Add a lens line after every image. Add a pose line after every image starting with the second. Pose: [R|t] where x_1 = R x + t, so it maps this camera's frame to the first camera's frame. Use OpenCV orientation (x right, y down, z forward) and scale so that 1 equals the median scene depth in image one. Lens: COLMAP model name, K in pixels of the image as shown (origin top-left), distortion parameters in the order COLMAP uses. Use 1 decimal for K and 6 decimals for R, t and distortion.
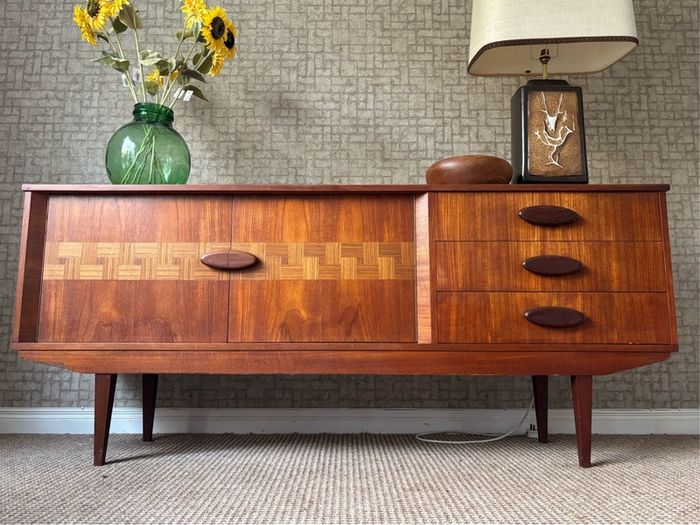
lens RADIAL K [[549.5, 0, 348.9], [0, 549.5, 260.5], [0, 0, 1]] dist [0.047415, -0.056988]
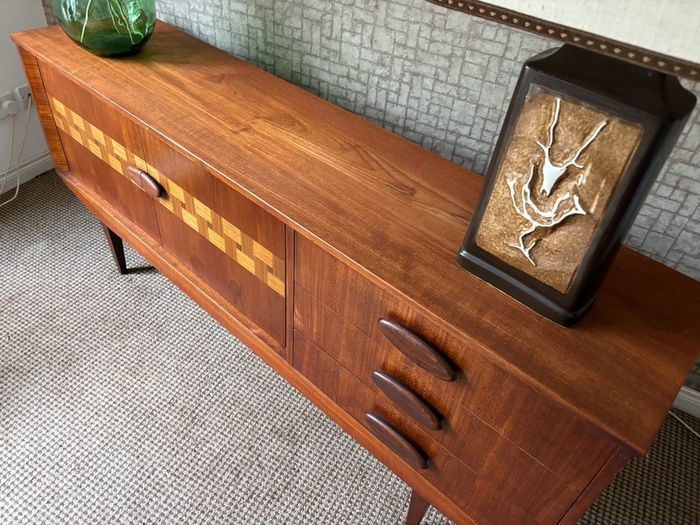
lens RADIAL K [[531.2, 0, 354.2], [0, 531.2, 260.9], [0, 0, 1]] dist [0.045926, -0.062159]
pose [[0.752737, 0.480729, -0.449763, 0.476555], [0.005584, 0.678509, 0.734571, -0.520546], [0.658297, -0.555450, 0.508055, 0.647902]]
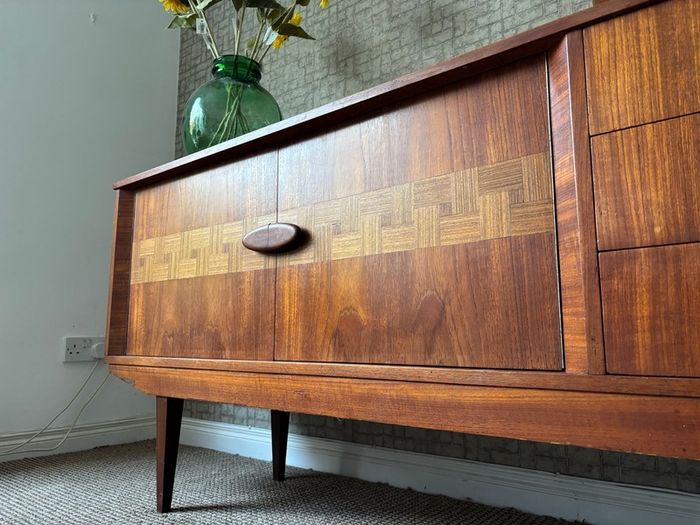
lens RADIAL K [[531.2, 0, 353.7], [0, 531.2, 264.6], [0, 0, 1]] dist [0.045926, -0.062159]
pose [[0.787697, -0.088937, -0.609610, 0.237080], [0.084965, 0.995752, -0.035485, 0.058627], [0.610176, -0.023845, 0.791907, 0.502879]]
